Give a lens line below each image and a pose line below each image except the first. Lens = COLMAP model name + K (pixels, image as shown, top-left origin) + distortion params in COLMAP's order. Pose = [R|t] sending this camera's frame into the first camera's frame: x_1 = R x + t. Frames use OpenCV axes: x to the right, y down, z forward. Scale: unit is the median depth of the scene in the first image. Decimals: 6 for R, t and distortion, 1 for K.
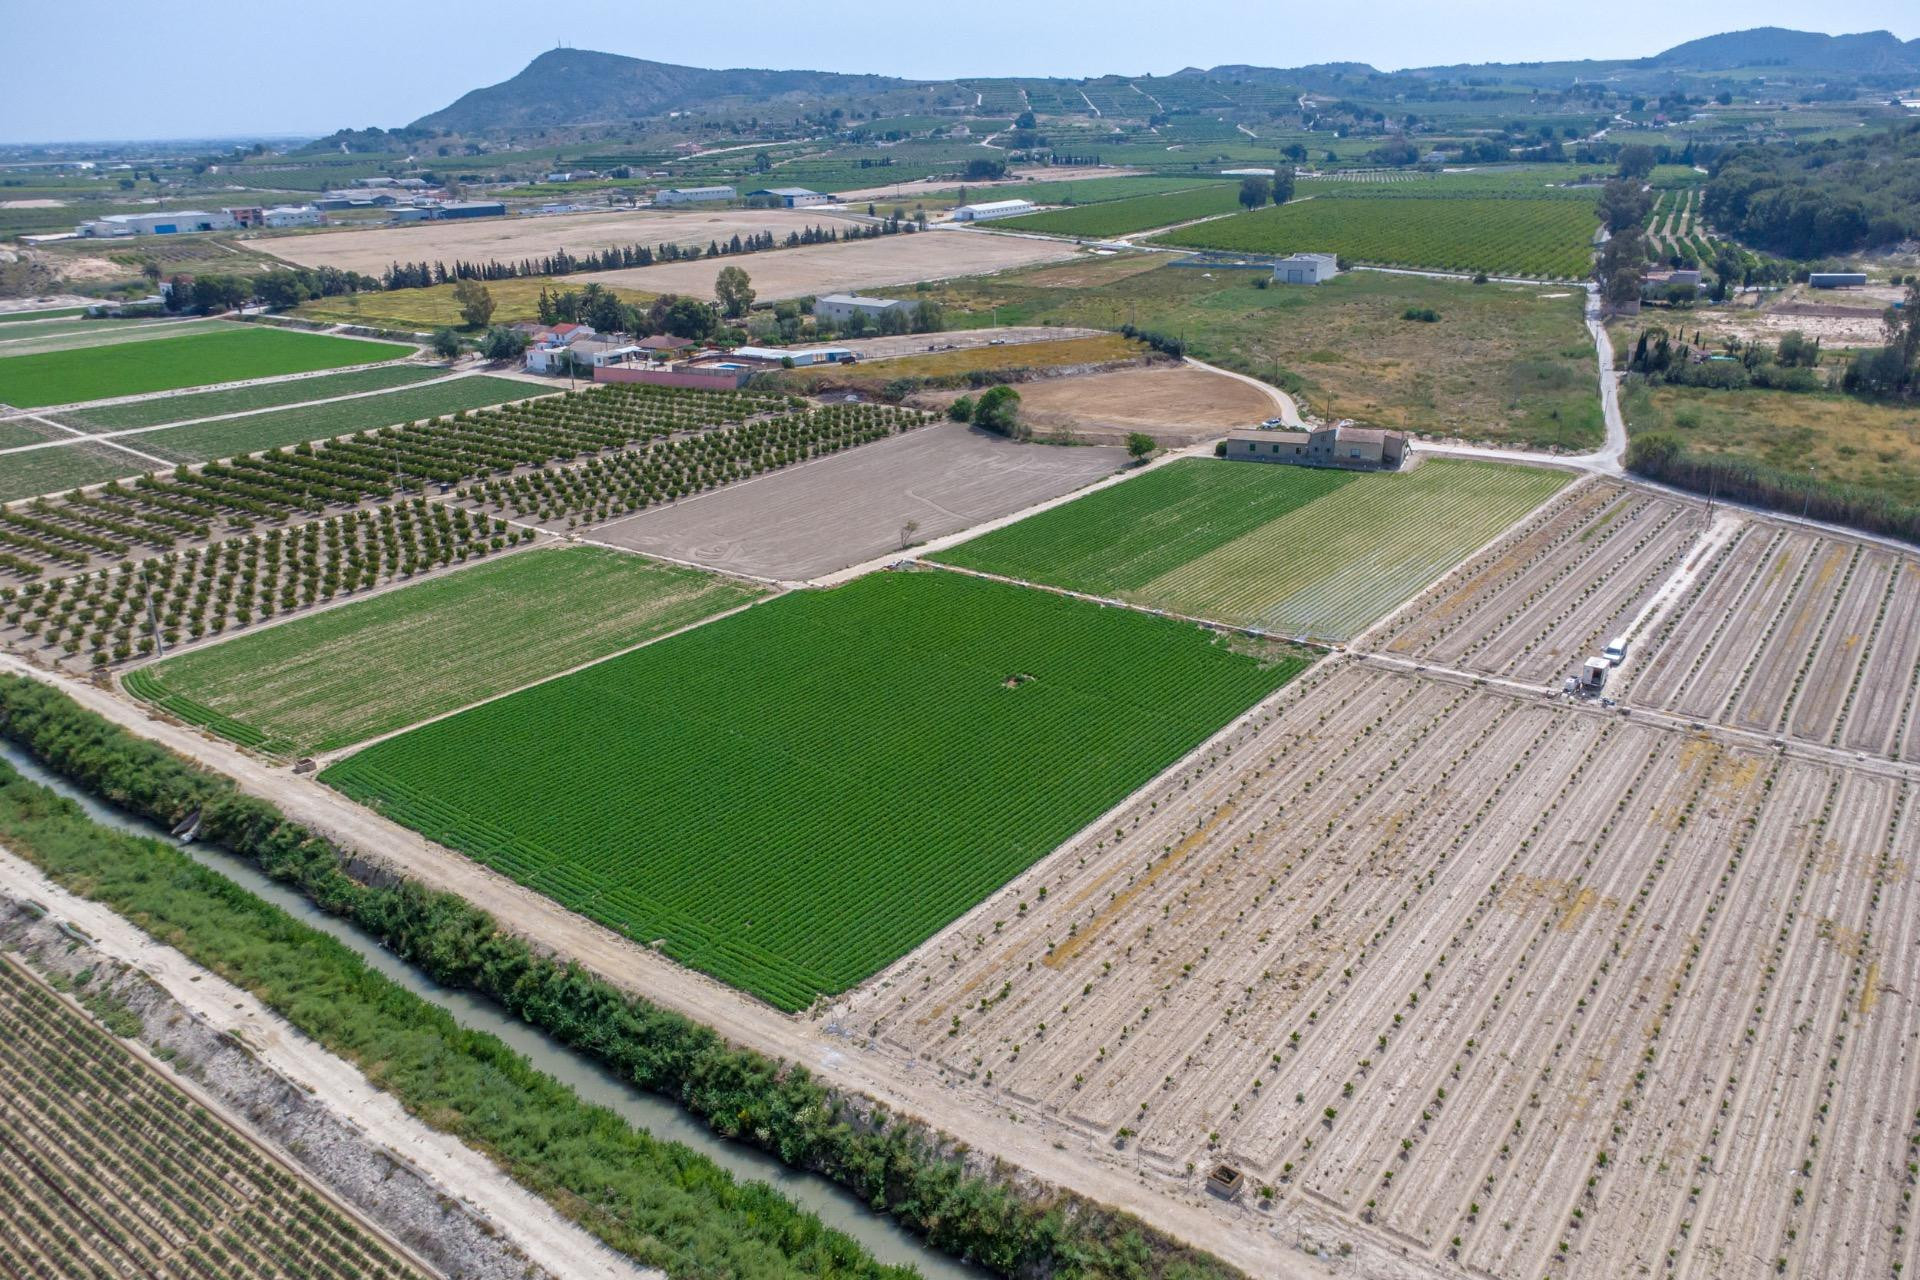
lens RADIAL K [[1380.2, 0, 965.4], [0, 1380.2, 640.3], [0, 0, 1]] dist [0.013297, -0.005275]
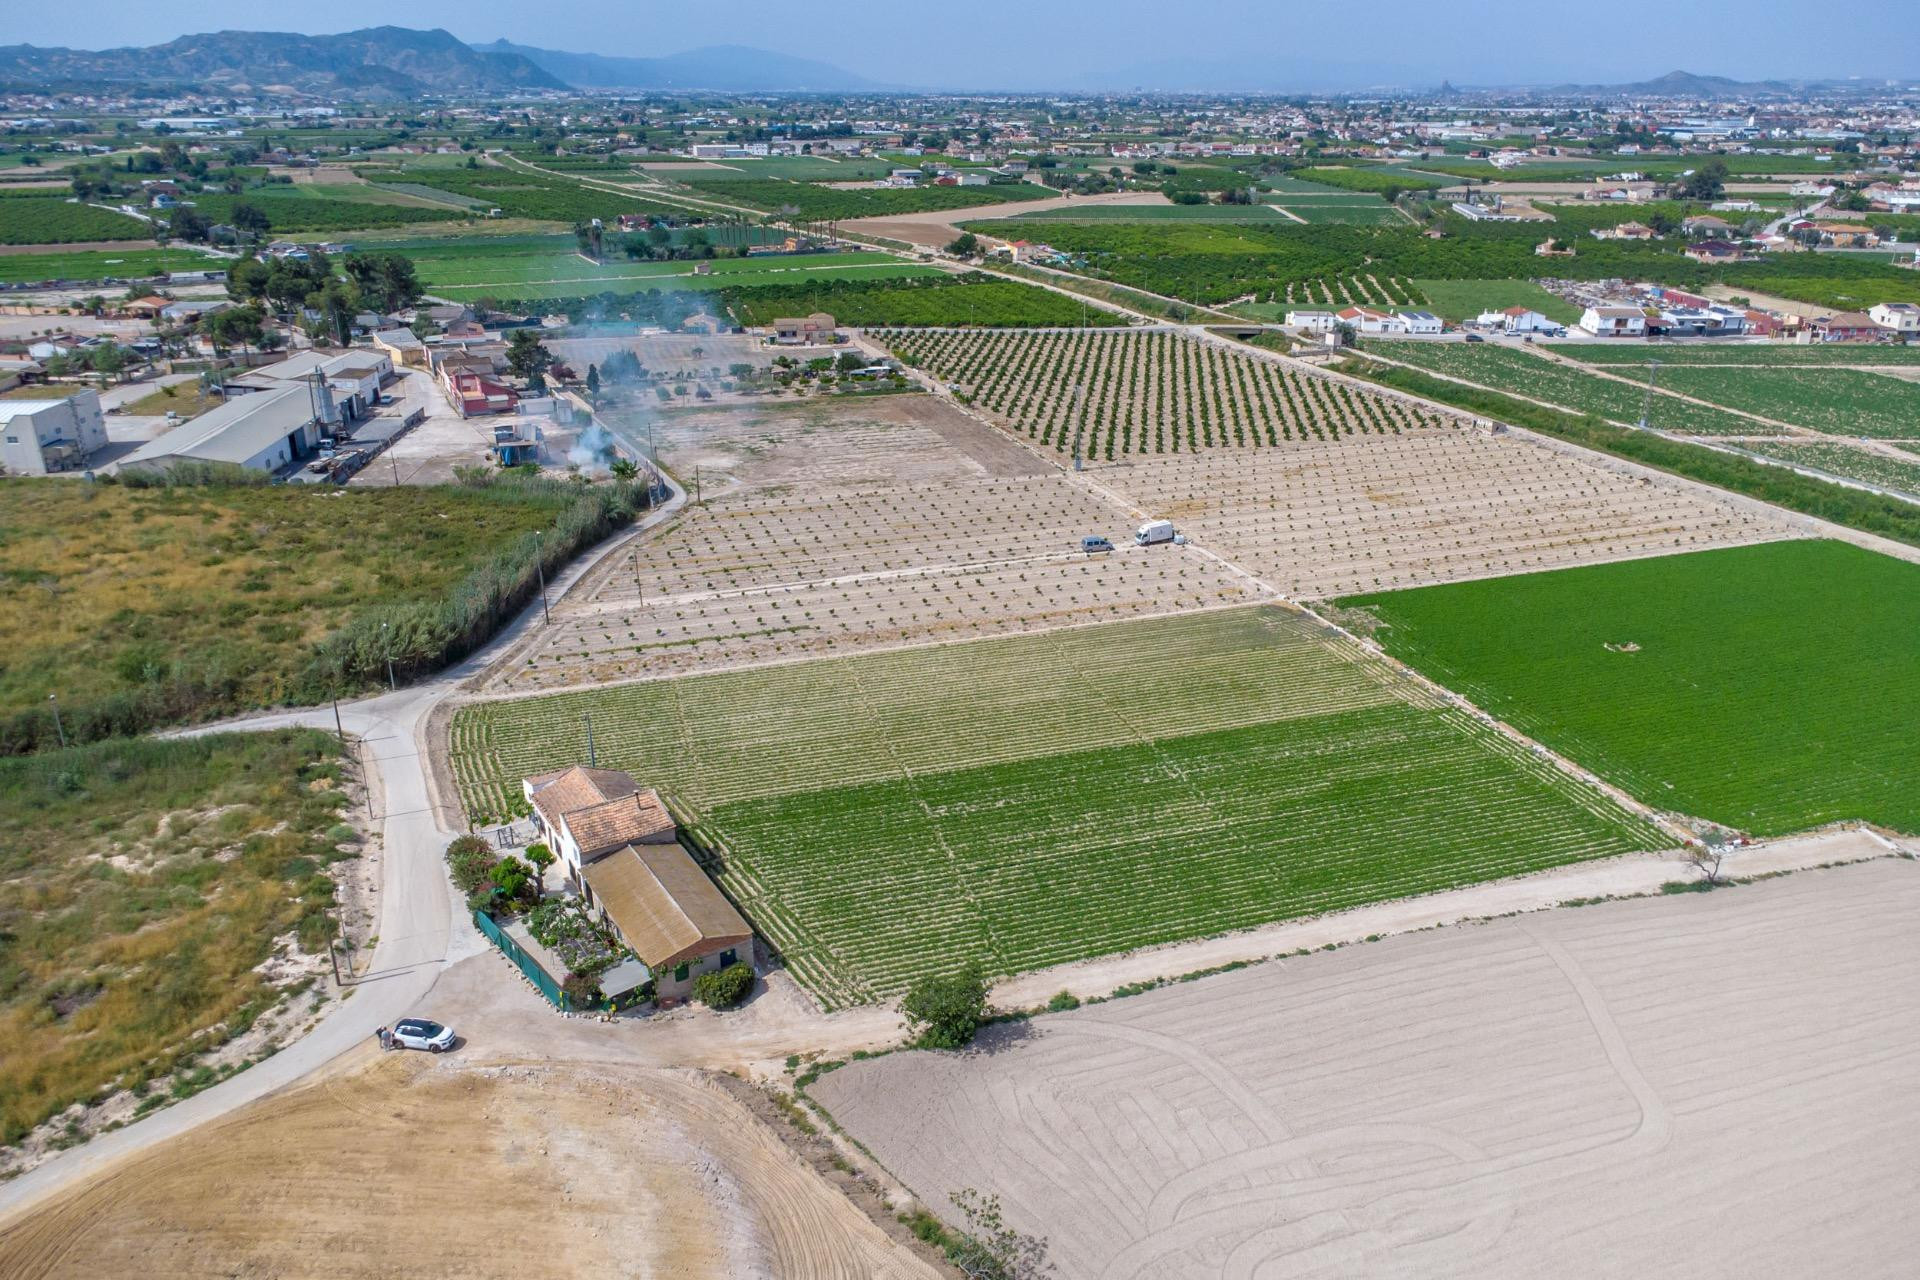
lens RADIAL K [[1380.2, 0, 965.4], [0, 1380.2, 640.3], [0, 0, 1]] dist [0.013297, -0.005275]
pose [[-0.837621, -0.184138, 0.514281, -0.062545], [0.209862, 0.760743, 0.614190, -0.548012], [-0.504331, 0.622386, -0.598570, 1.432957]]
